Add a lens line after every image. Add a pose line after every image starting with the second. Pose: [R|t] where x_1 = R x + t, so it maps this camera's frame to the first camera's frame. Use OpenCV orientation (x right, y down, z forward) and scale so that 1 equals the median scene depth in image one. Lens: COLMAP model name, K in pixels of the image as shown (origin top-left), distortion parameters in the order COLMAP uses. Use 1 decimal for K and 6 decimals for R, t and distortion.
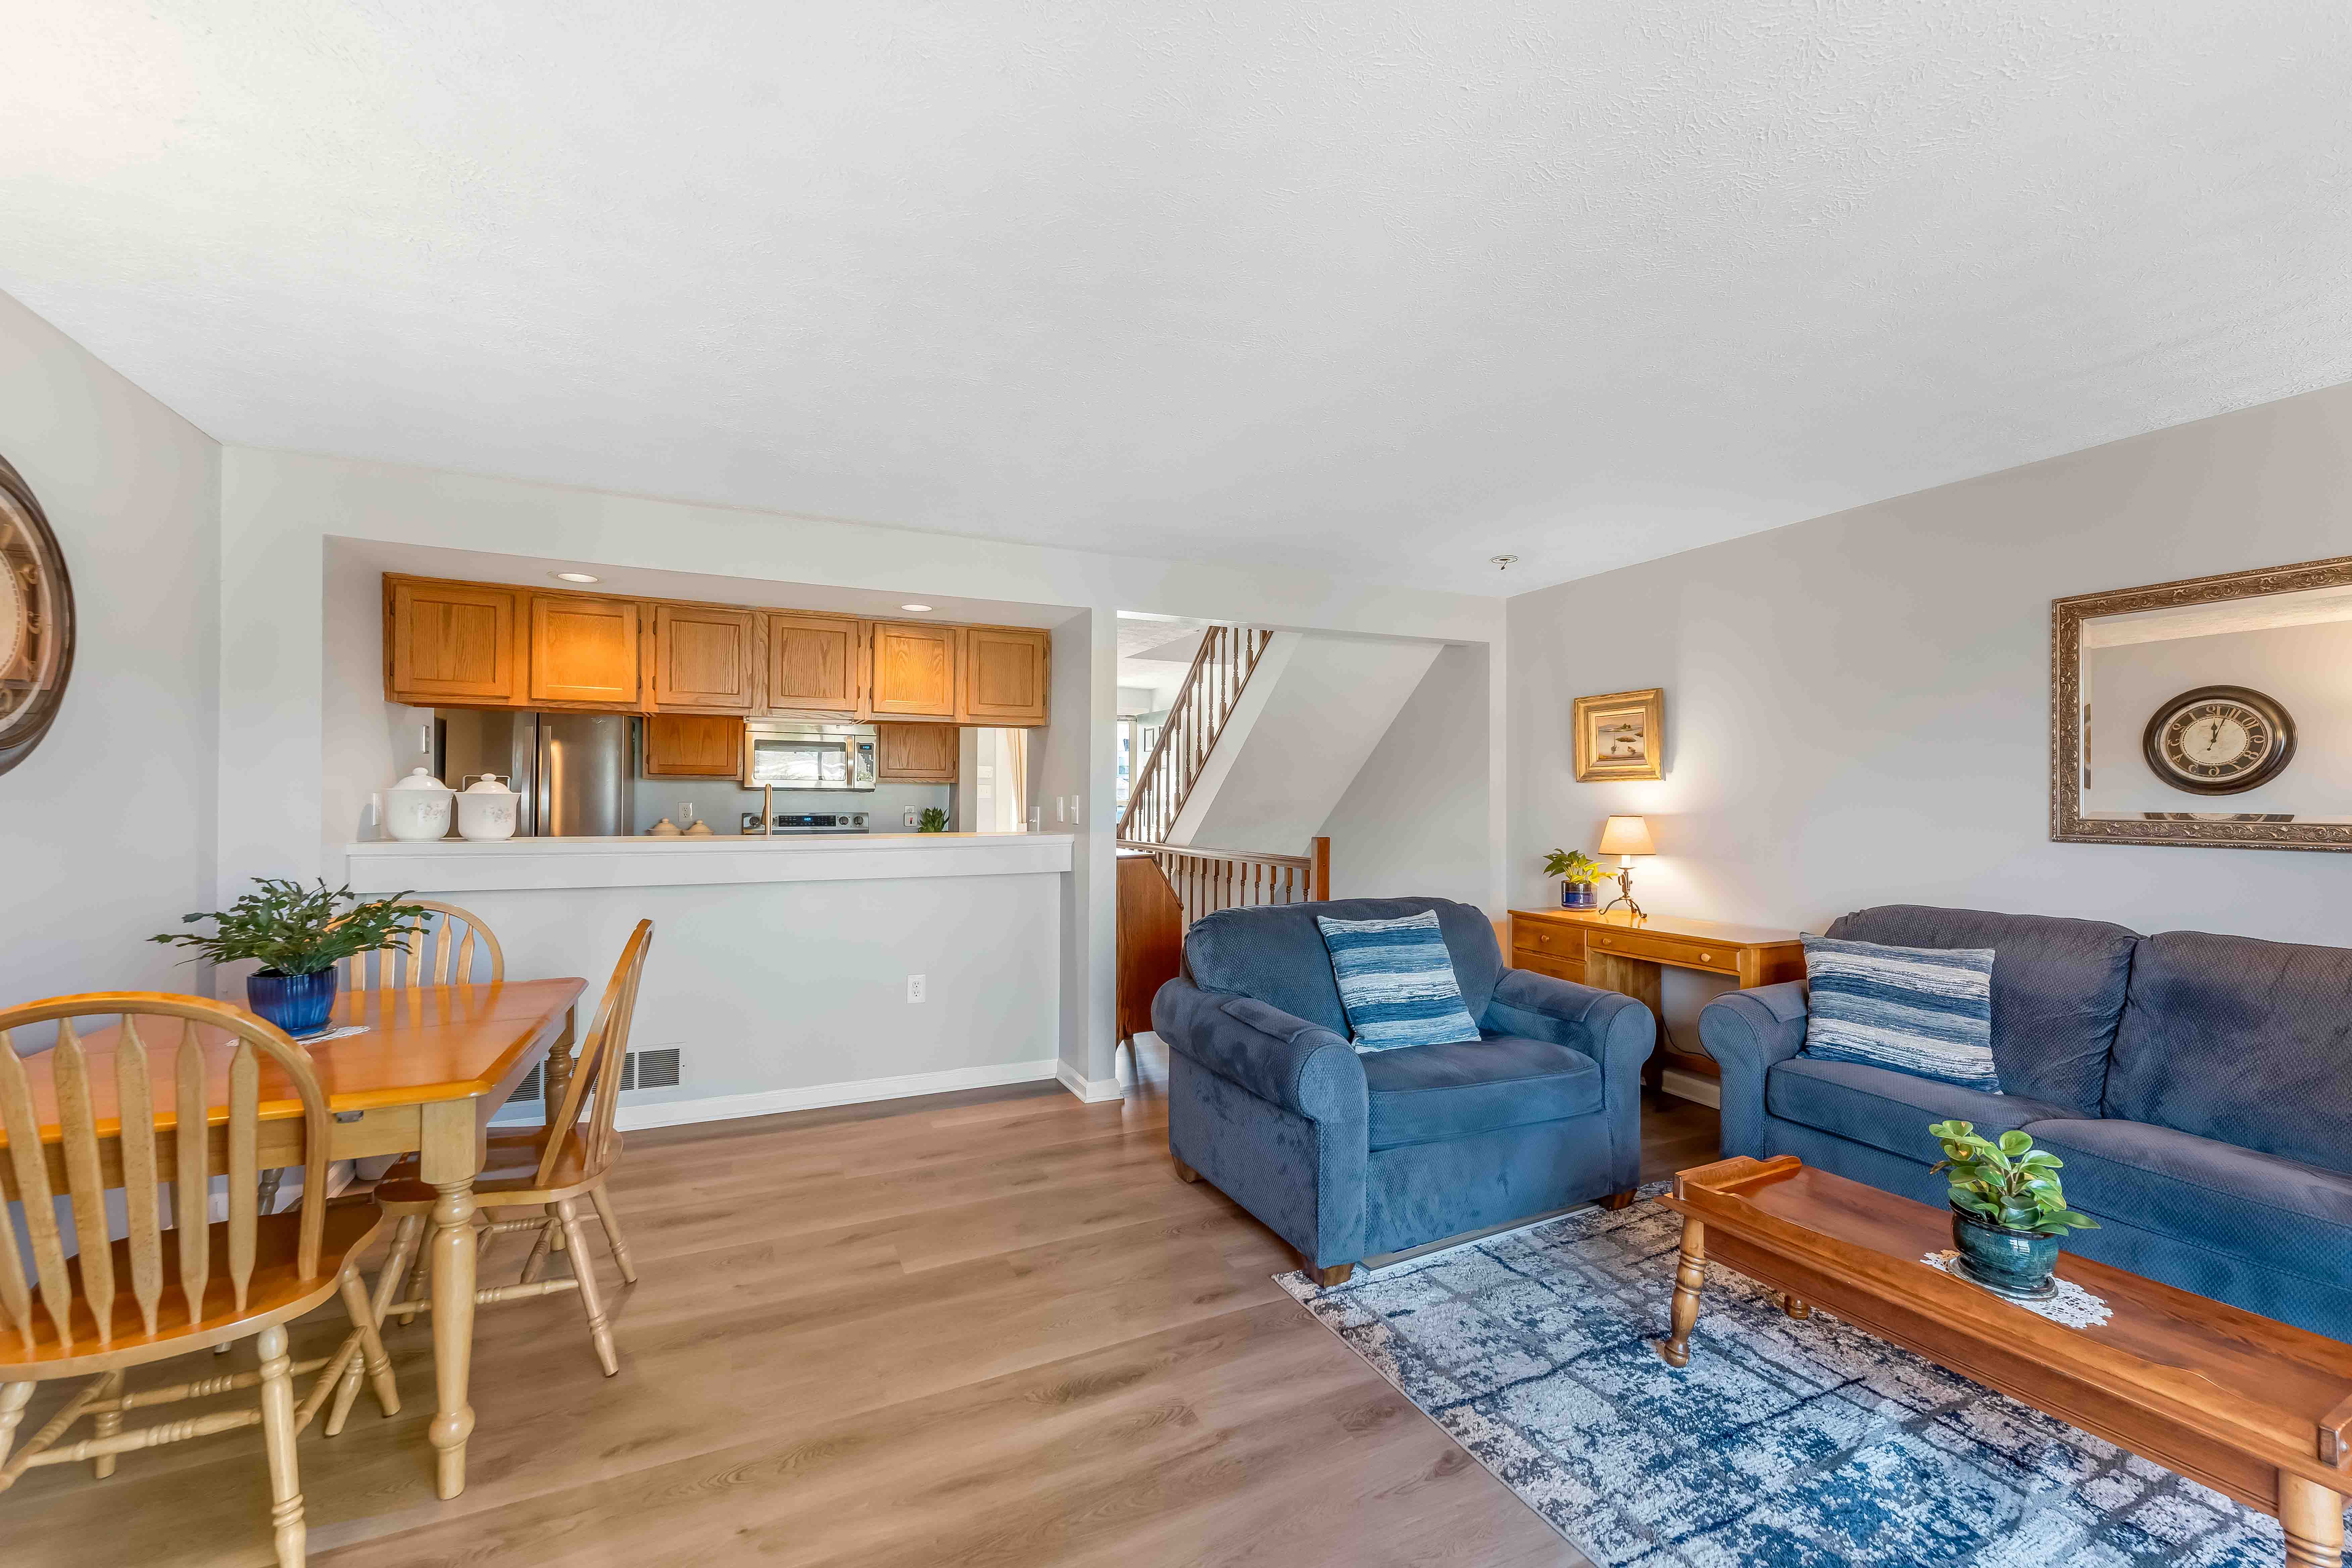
lens RADIAL K [[942.1, 0, 1168.4], [0, 942.1, 792.6], [0, 0, 1]] dist [-0.002365, -0.000193]
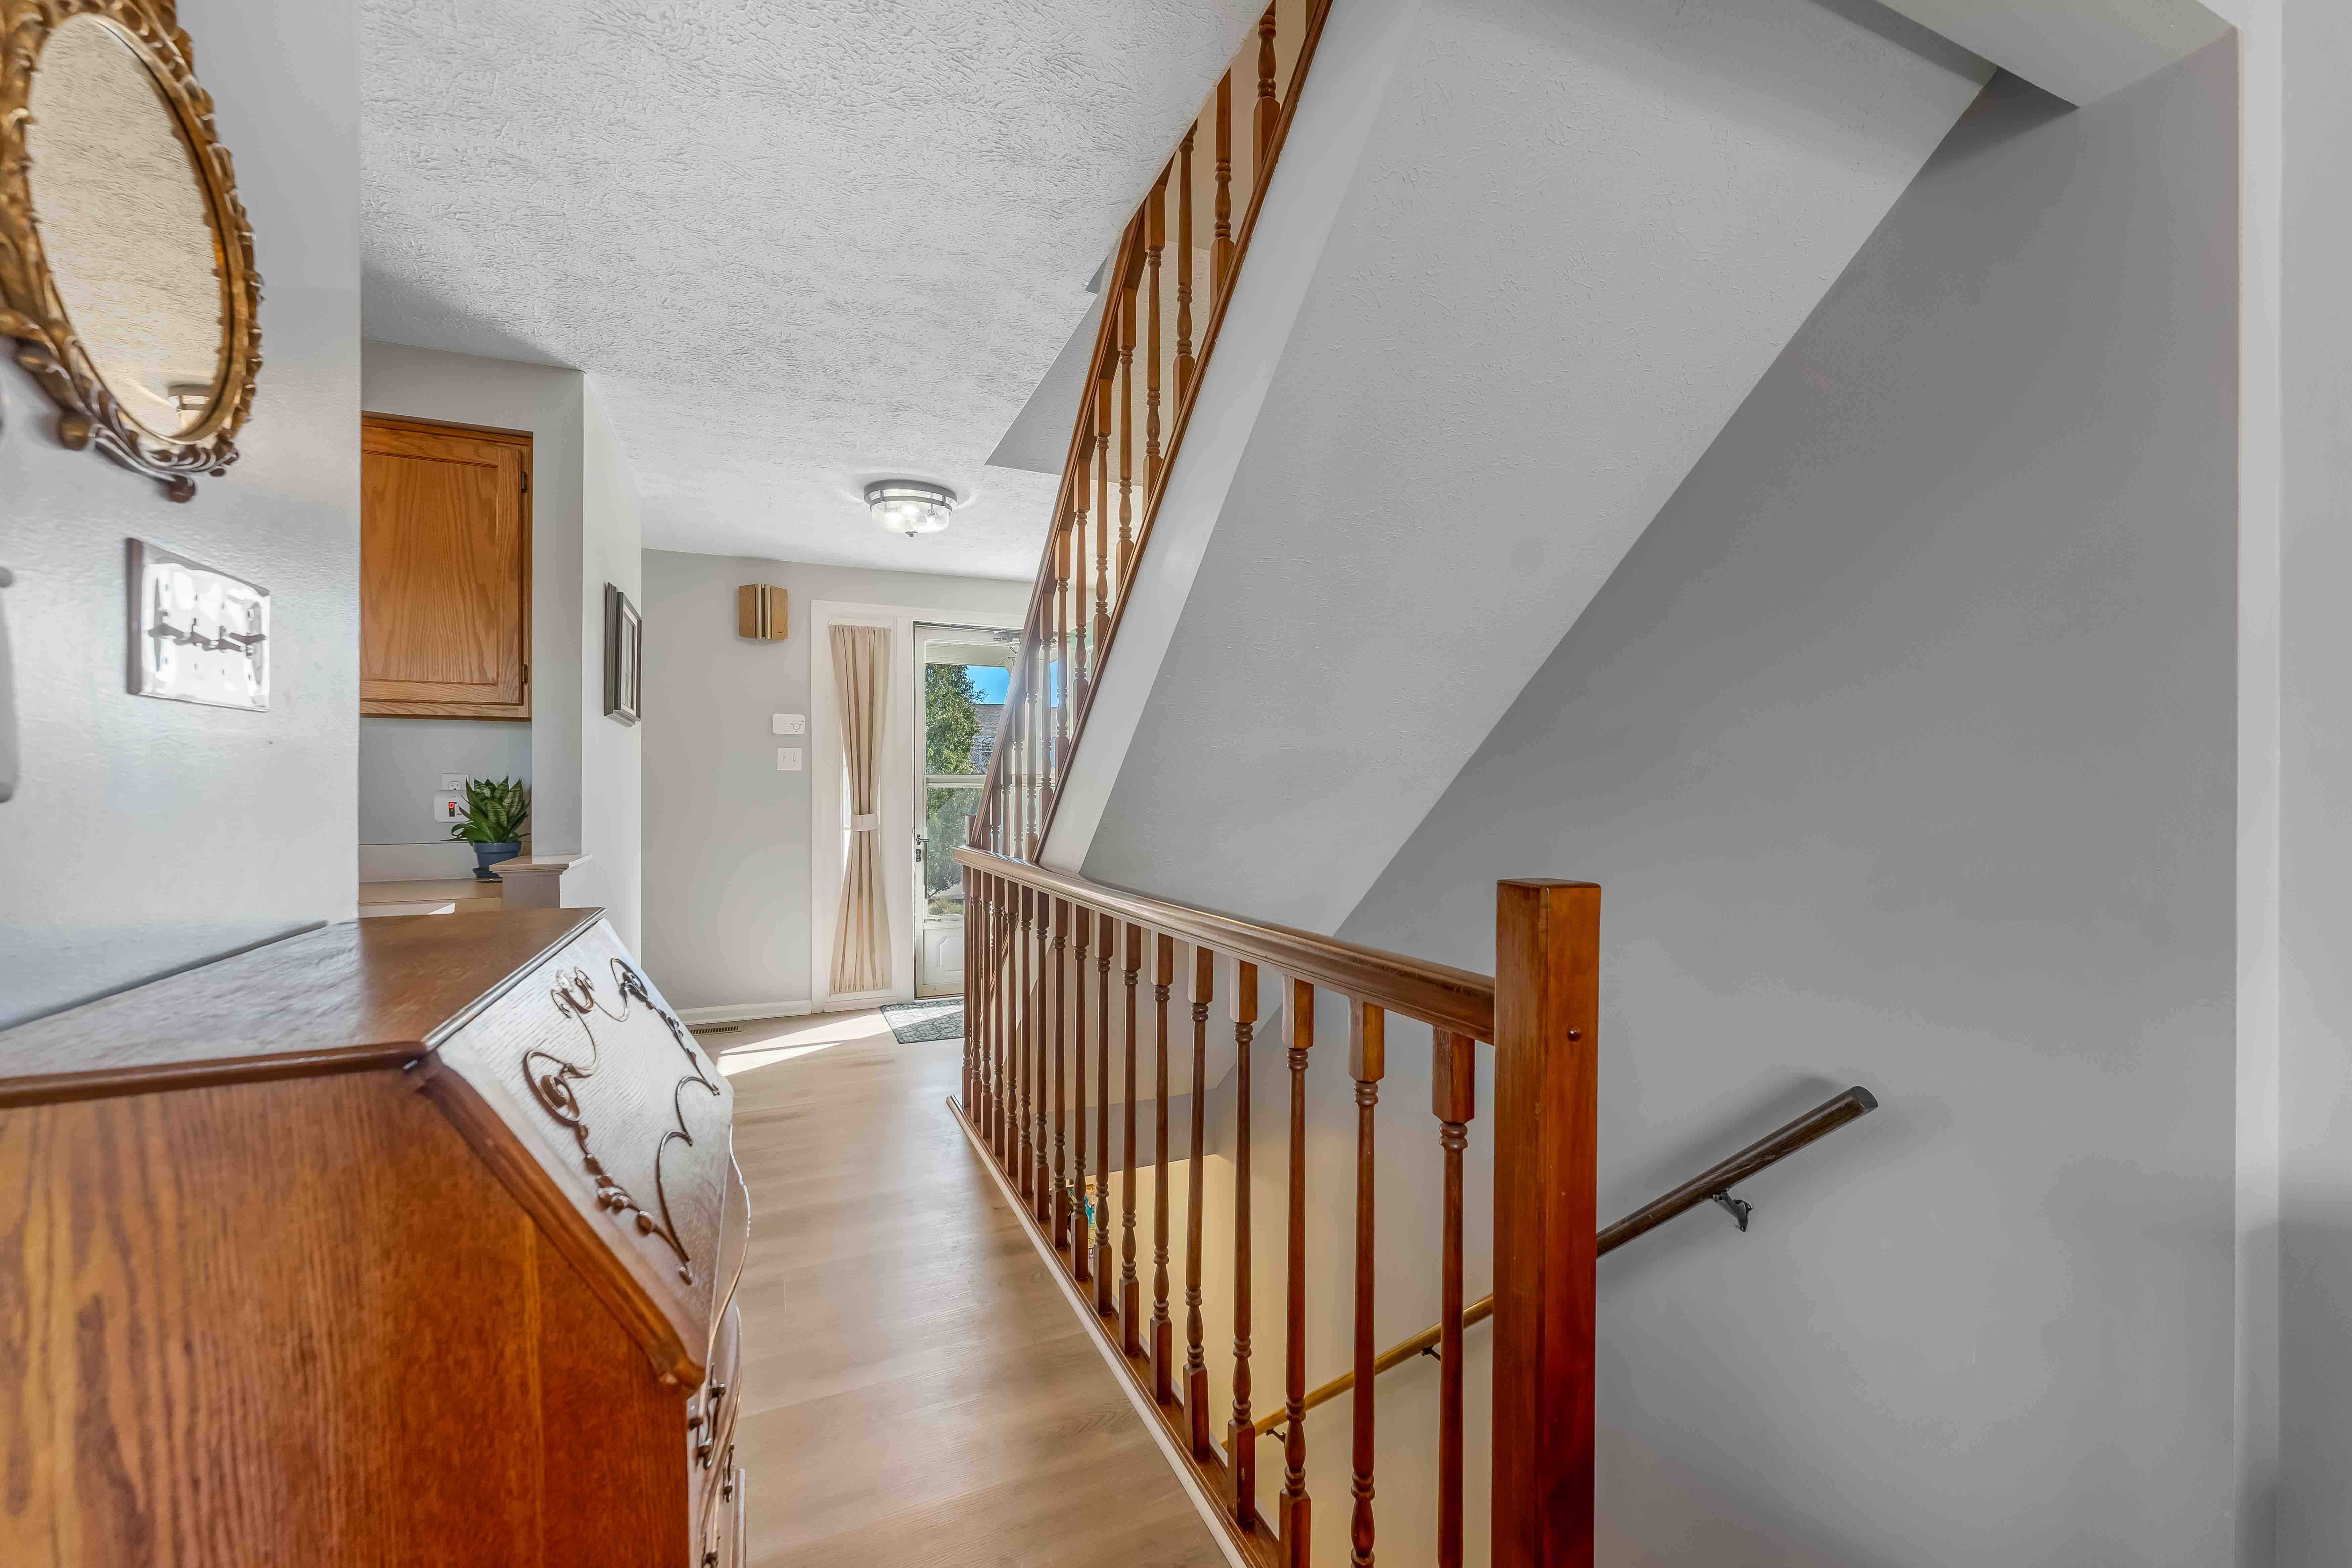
lens RADIAL K [[969.5, 0, 1176.0], [0, 969.5, 784.0], [0, 0, 1]] dist [0.009605, 0.000002]
pose [[0.999313, -0.005335, -0.036676, 0.147914], [0.005346, 0.999986, 0.000203, 0.043999], [0.036675, -0.000399, 0.999327, 1.261367]]
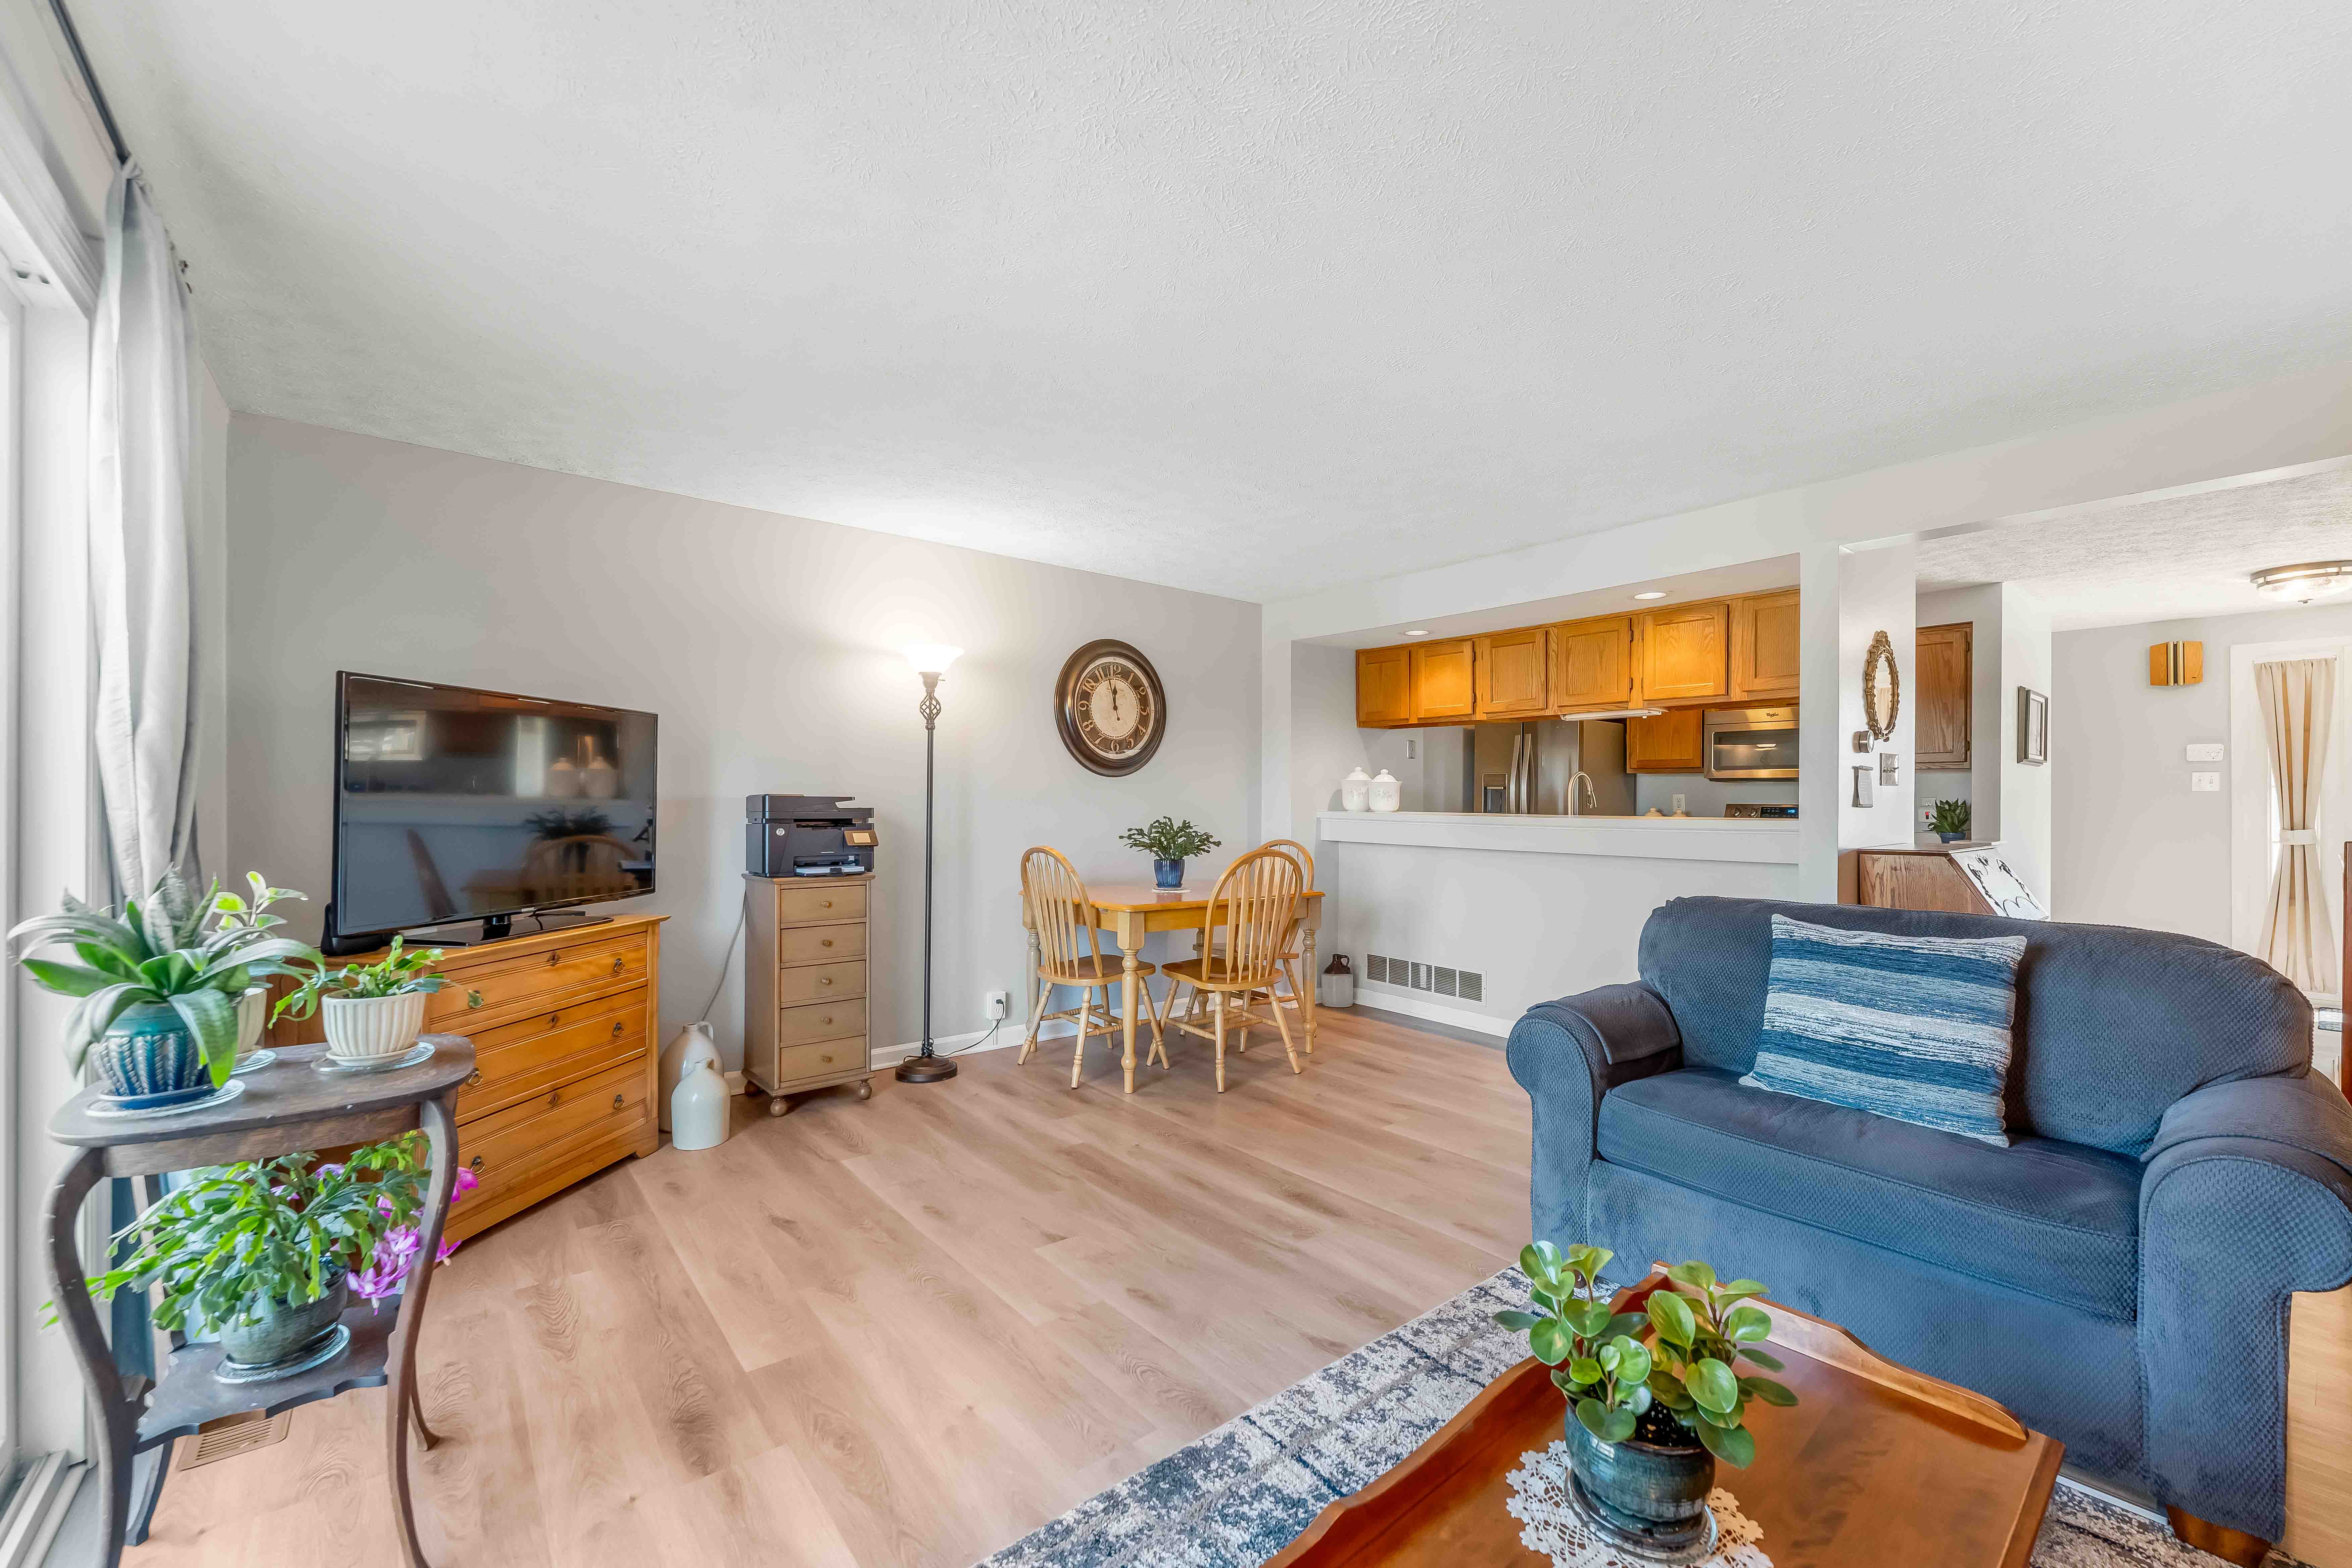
lens RADIAL K [[942.2, 0, 1168.4], [0, 942.2, 792.6], [0, 0, 1]] dist [-0.002365, -0.000193]
pose [[0.238561, -0.007889, -0.971096, 0.820215], [-0.000455, 0.999966, -0.008235, 0.037532], [0.971127, 0.002406, 0.238549, 0.329674]]
